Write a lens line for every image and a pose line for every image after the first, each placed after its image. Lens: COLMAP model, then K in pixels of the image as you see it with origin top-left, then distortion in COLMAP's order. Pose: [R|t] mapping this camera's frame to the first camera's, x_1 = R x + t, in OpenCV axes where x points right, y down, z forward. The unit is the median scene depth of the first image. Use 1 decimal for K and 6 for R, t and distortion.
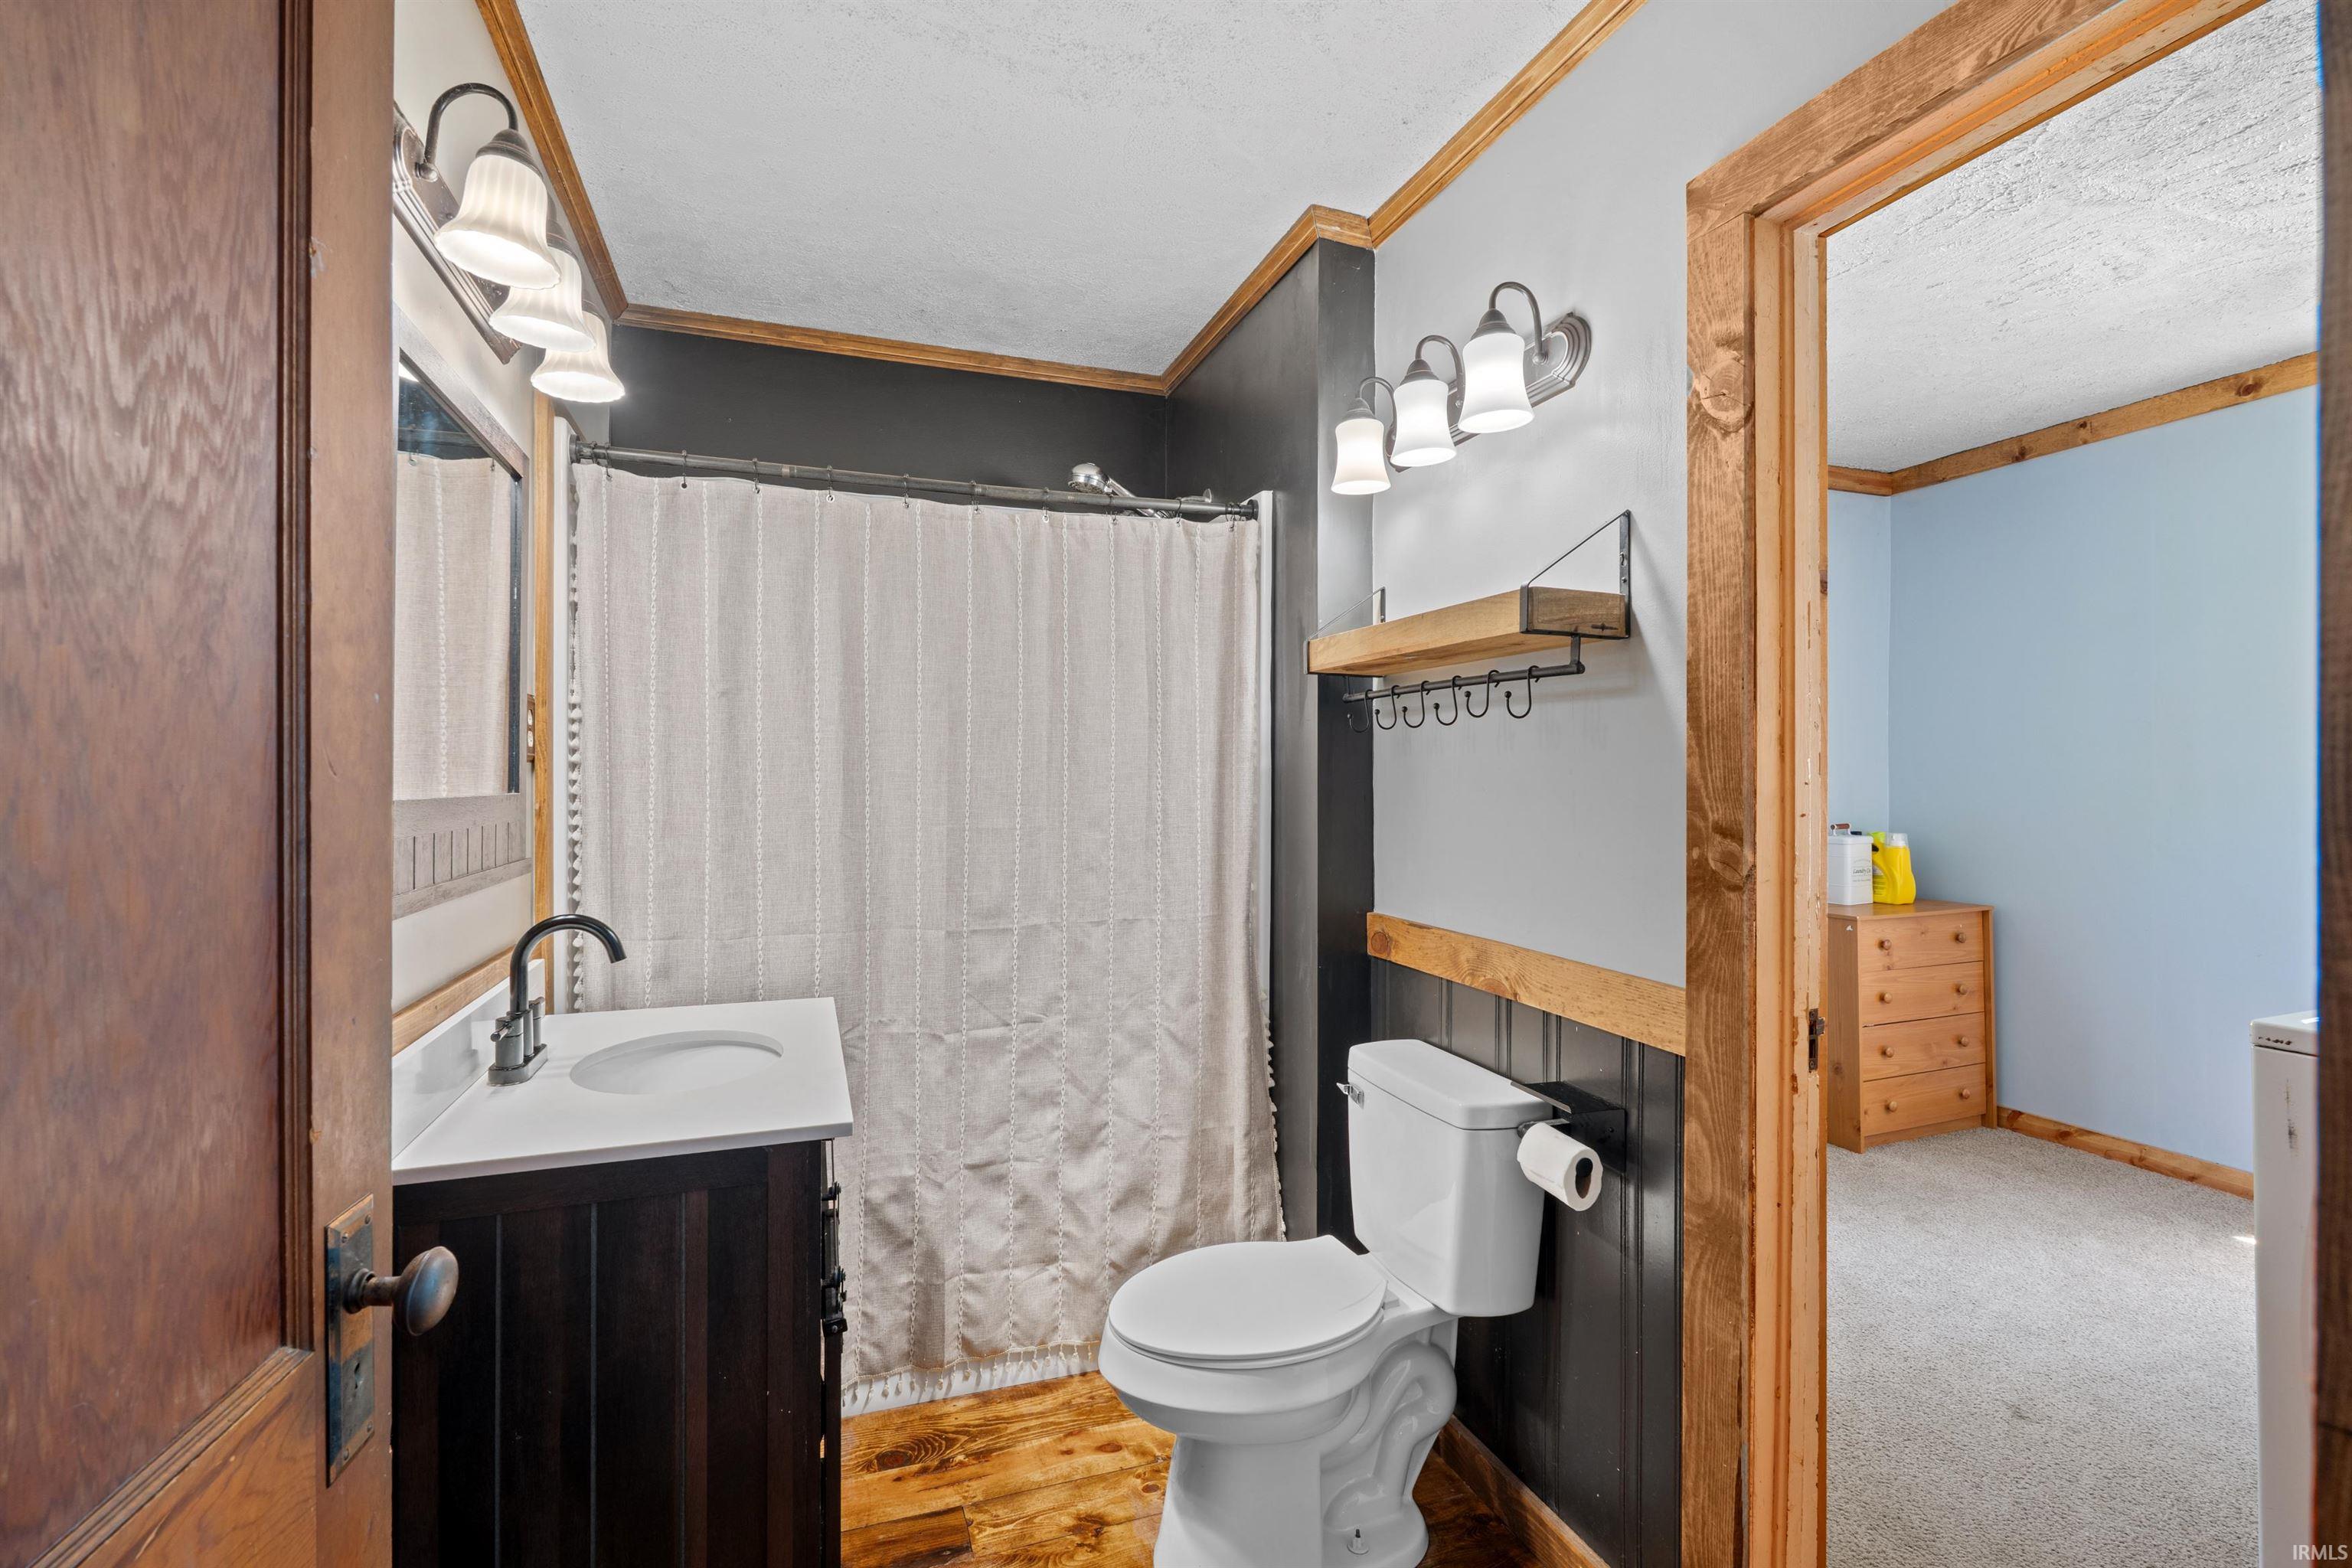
lens RADIAL K [[1034.4, 0, 1170.3], [0, 1034.4, 774.8], [0, 0, 1]] dist [-0.002902, 0.000029]
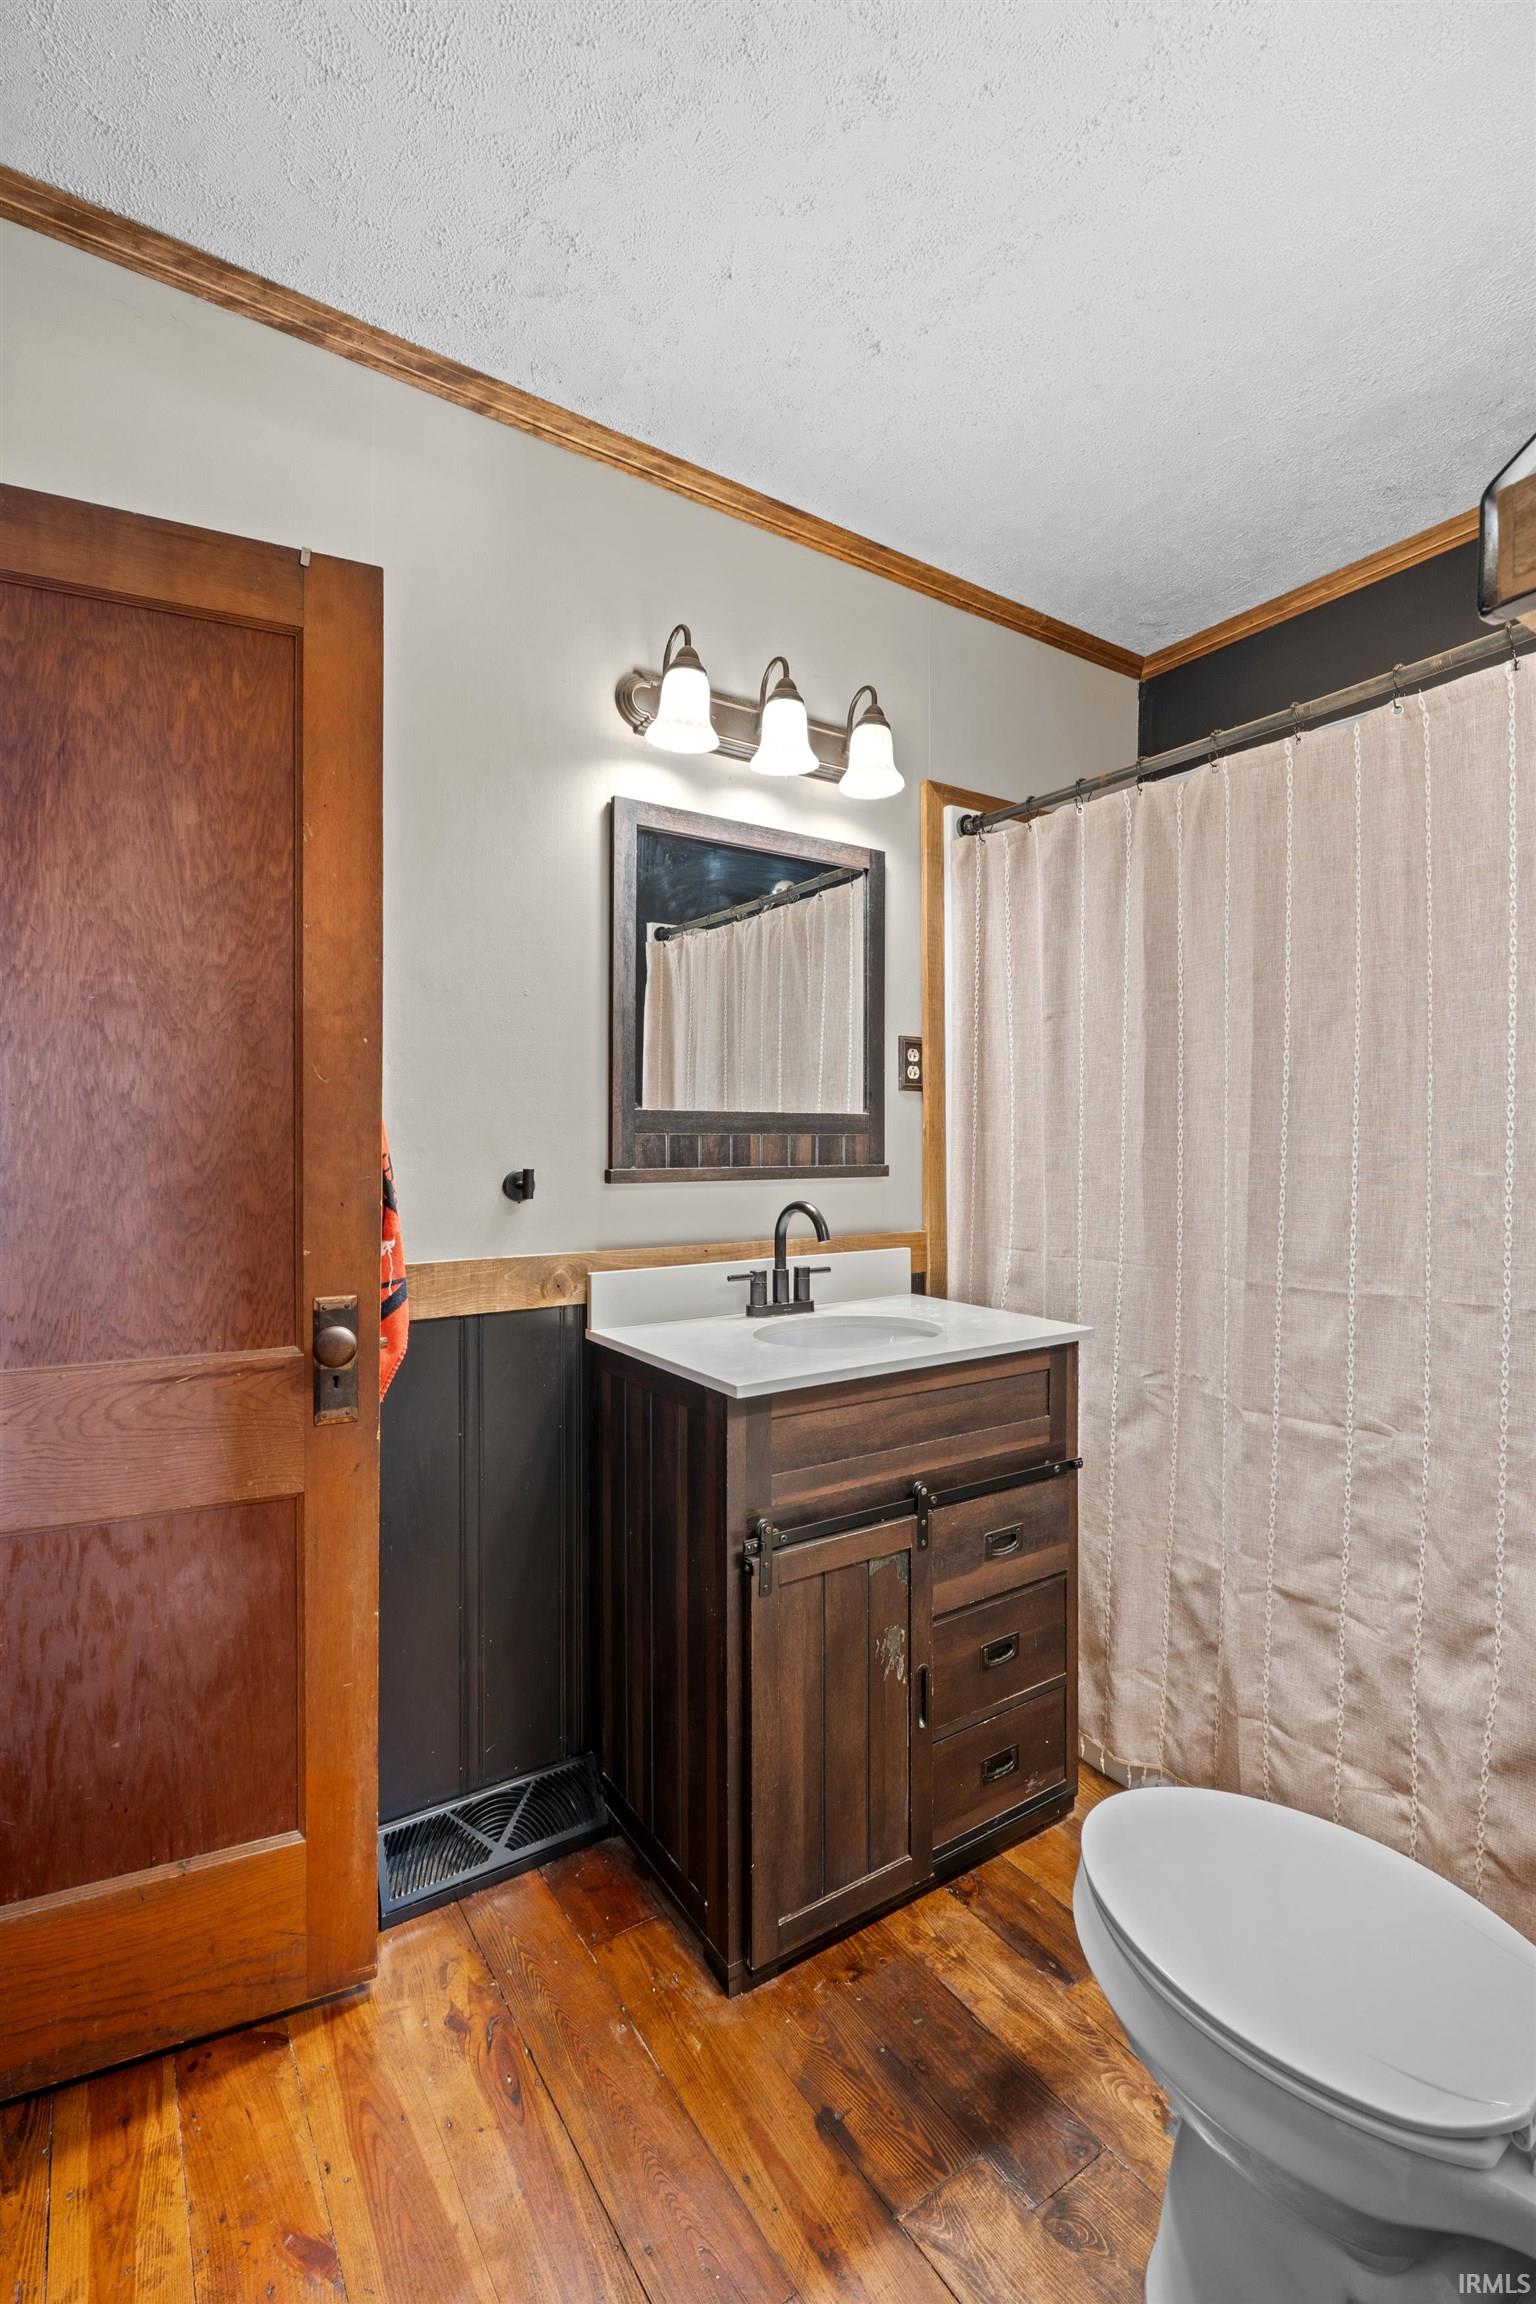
lens RADIAL K [[1011.8, 0, 761.5], [0, 1011.8, 1137.5], [0, 0, 1]] dist [-0.003134, -0.000125]
pose [[0.248402, -0.004382, -0.968647, 0.631150], [0.002133, 0.999990, -0.003977, 0.058558], [0.968655, -0.001078, 0.248409, 0.619576]]
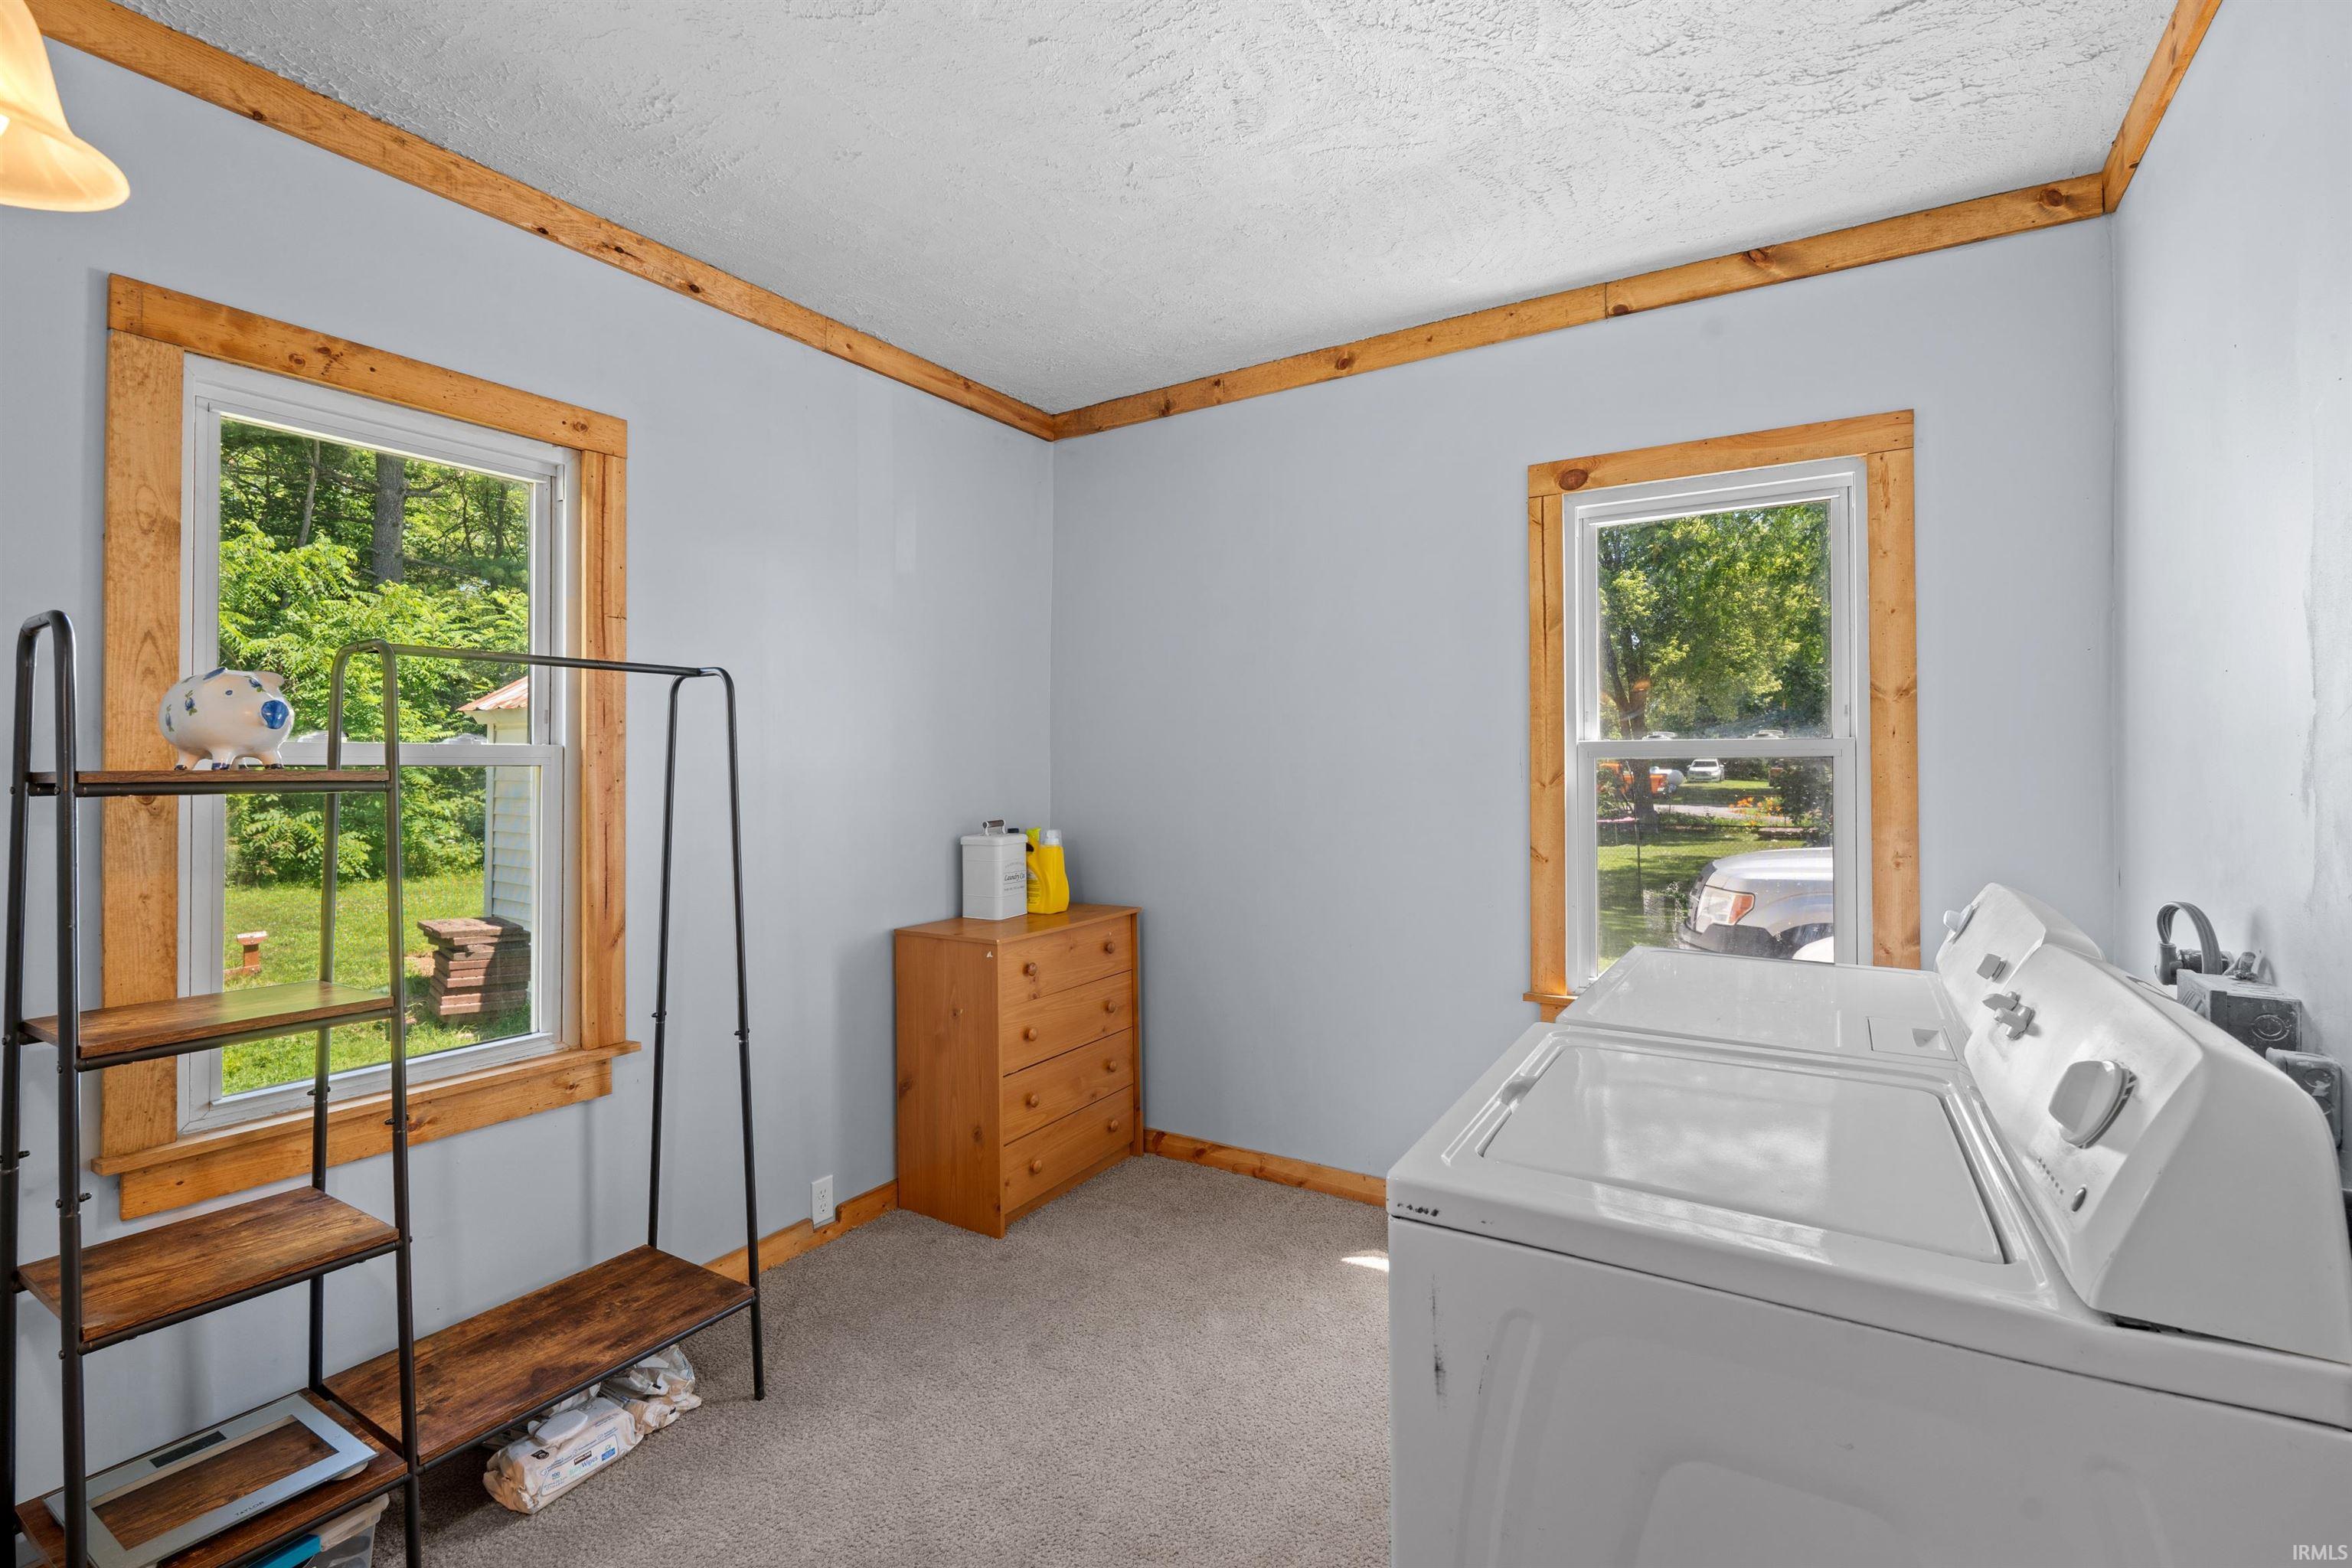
lens RADIAL K [[1032.9, 0, 1177.8], [0, 1032.9, 811.3], [0, 0, 1]] dist [-0.003134, -0.000125]
pose [[0.784643, -0.029621, 0.619239, 0.247888], [0.001767, 0.998961, 0.045546, 0.002915], [-0.619945, -0.034643, 0.783880, 0.257599]]
